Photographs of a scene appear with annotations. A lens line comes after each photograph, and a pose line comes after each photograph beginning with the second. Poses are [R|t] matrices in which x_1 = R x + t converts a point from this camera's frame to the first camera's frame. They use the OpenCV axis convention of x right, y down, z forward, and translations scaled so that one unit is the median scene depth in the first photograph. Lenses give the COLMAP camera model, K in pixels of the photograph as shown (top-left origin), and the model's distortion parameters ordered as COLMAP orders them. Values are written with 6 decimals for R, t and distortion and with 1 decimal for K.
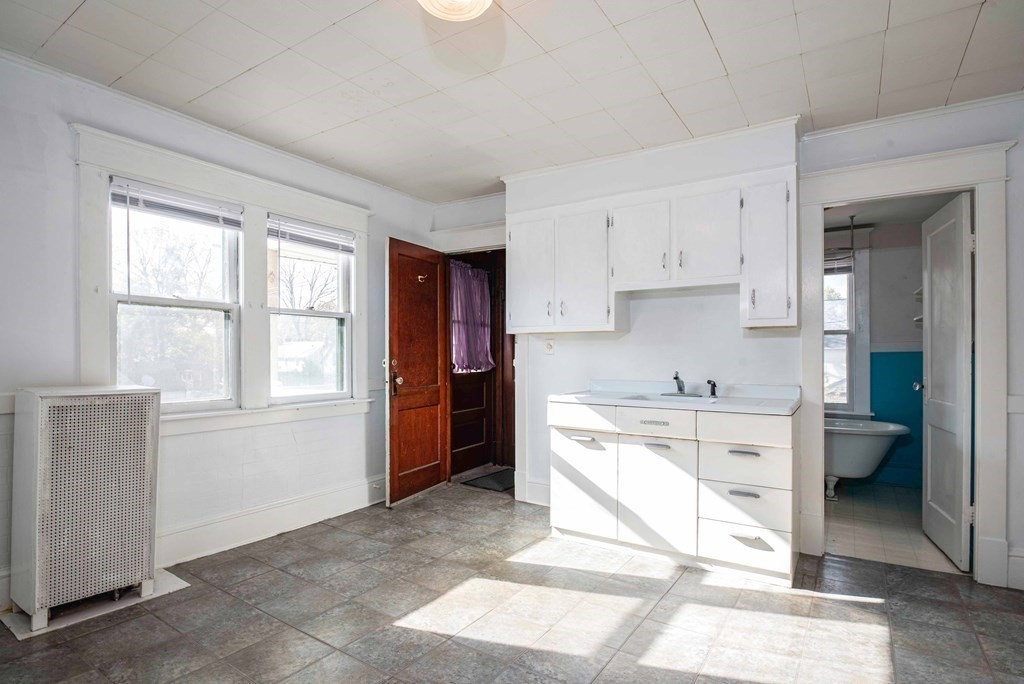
lens RADIAL K [[529.2, 0, 499.2], [0, 529.2, 359.3], [0, 0, 1]] dist [-0.028889, -0.000821]
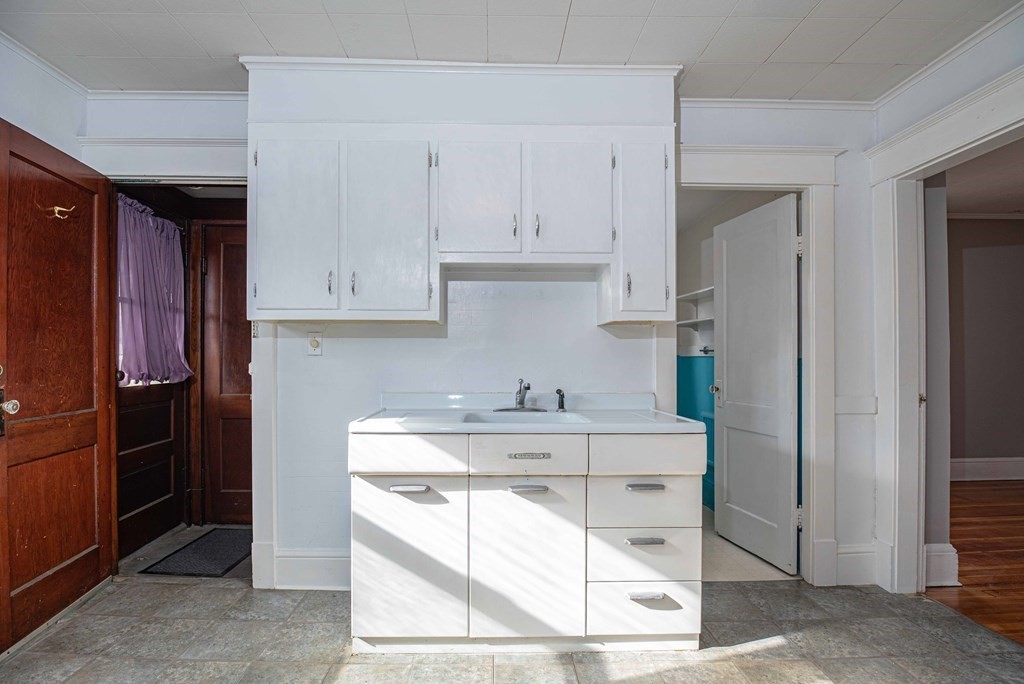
lens RADIAL K [[529.2, 0, 499.2], [0, 529.2, 359.3], [0, 0, 1]] dist [-0.028889, -0.000821]
pose [[0.814278, 0.000883, 0.580475, -0.105307], [0.003232, 0.999976, -0.006054, 0.000329], [-0.580466, 0.006805, 0.814256, 0.373468]]
